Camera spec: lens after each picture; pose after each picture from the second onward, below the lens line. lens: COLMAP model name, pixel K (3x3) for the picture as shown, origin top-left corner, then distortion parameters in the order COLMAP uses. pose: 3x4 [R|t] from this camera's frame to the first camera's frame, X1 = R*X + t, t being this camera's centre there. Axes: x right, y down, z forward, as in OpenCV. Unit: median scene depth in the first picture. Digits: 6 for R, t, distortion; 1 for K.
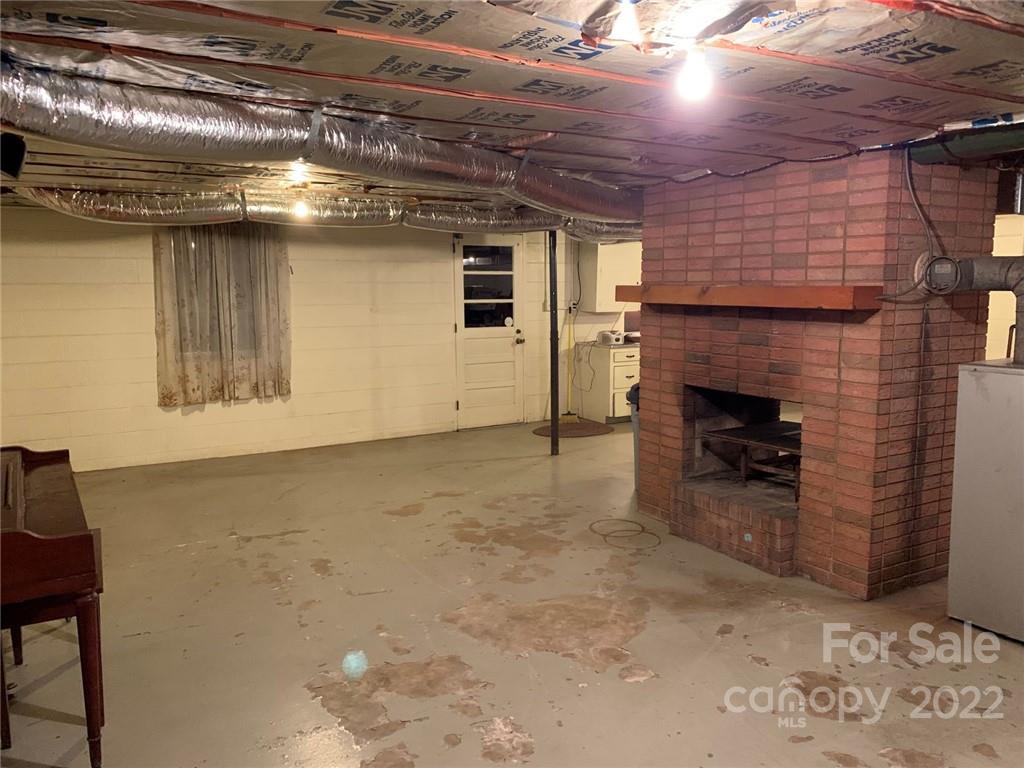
lens RADIAL K [[790.7, 0, 512.0], [0, 790.7, 384.0], [0, 0, 1]] dist [0.117759, -0.175001]
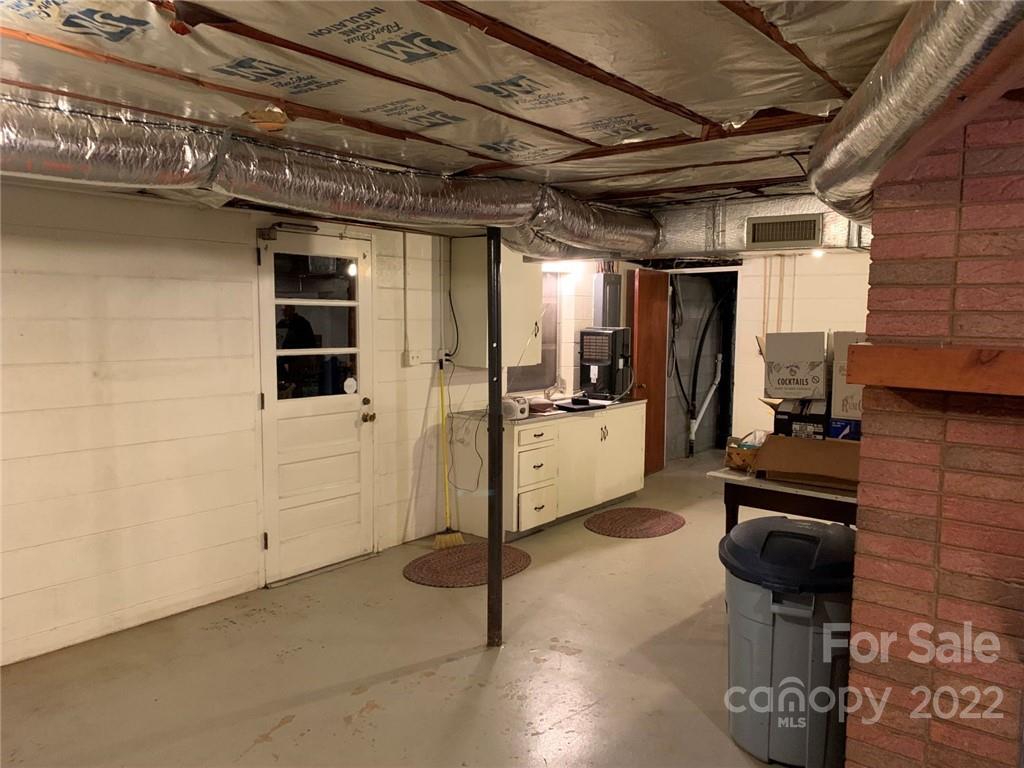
lens RADIAL K [[790.7, 0, 512.0], [0, 790.7, 384.0], [0, 0, 1]] dist [0.117759, -0.175001]
pose [[0.931064, -0.018845, 0.364368, -0.110275], [0.032225, 0.999010, -0.030675, -0.059333], [-0.363429, 0.040302, 0.930750, 0.414909]]
